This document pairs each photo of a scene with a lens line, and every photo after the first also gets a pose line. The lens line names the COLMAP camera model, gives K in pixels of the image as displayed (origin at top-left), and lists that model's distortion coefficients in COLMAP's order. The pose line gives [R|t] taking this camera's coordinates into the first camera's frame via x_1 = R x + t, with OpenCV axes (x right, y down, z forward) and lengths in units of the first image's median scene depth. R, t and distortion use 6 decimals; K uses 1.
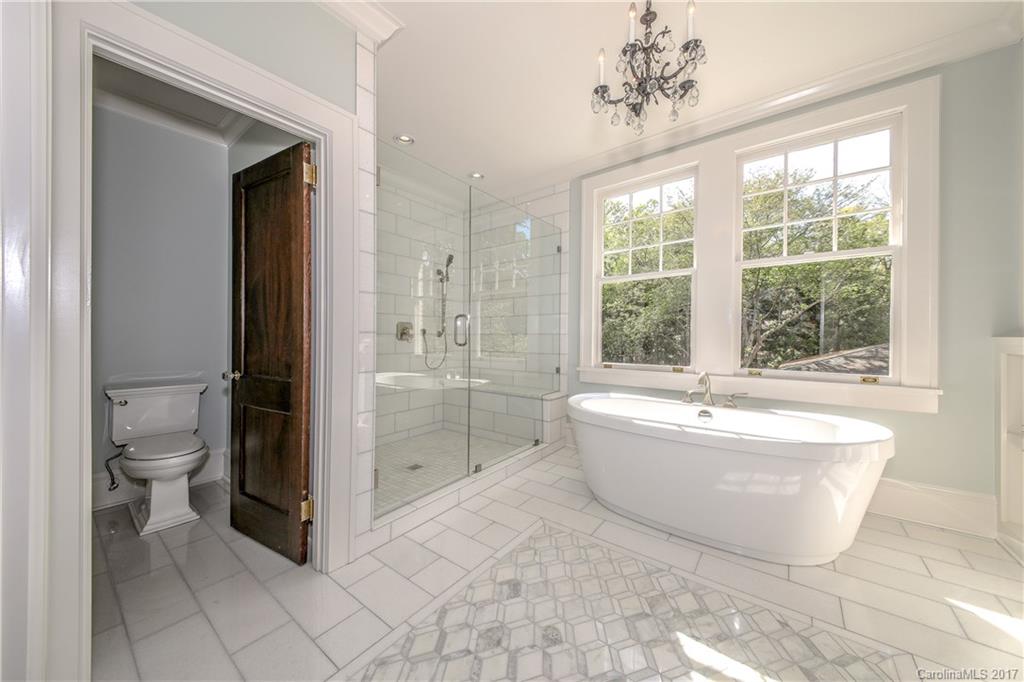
lens RADIAL K [[356.8, 0, 516.1], [0, 356.8, 333.5], [0, 0, 1]] dist [0.000976, -0.000005]
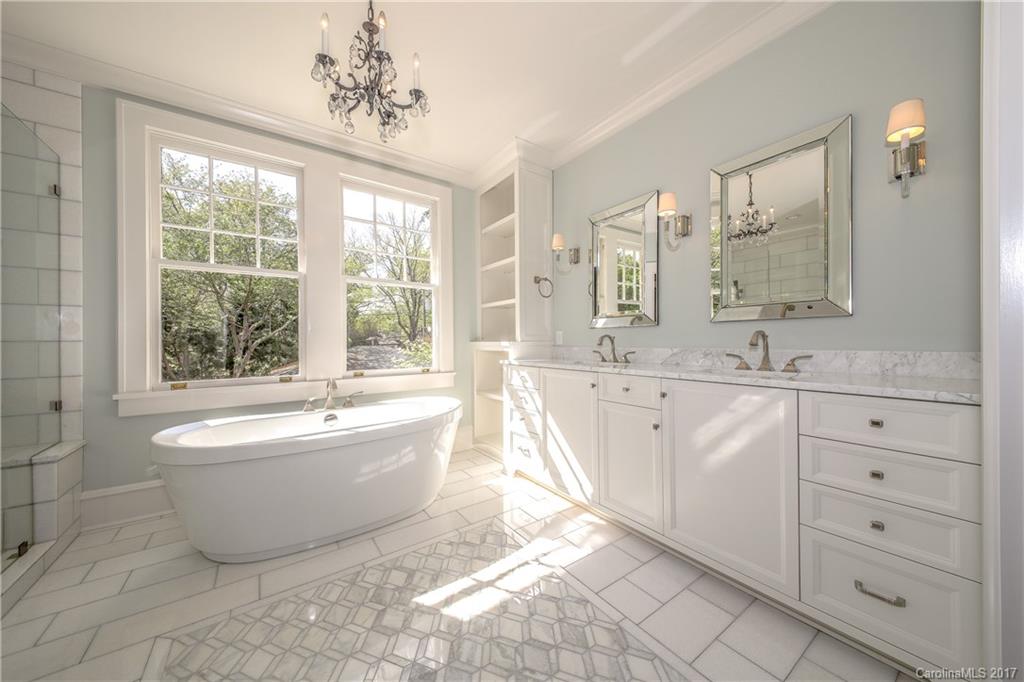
lens RADIAL K [[353.5, 0, 512.0], [0, 353.5, 341.0], [0, 0, 1]] dist [0.015370, 0.000059]
pose [[0.296479, 0.002414, 0.955036, -0.399703], [0.007549, 0.999960, -0.004871, 0.017763], [-0.955010, 0.008654, 0.296448, 0.265661]]
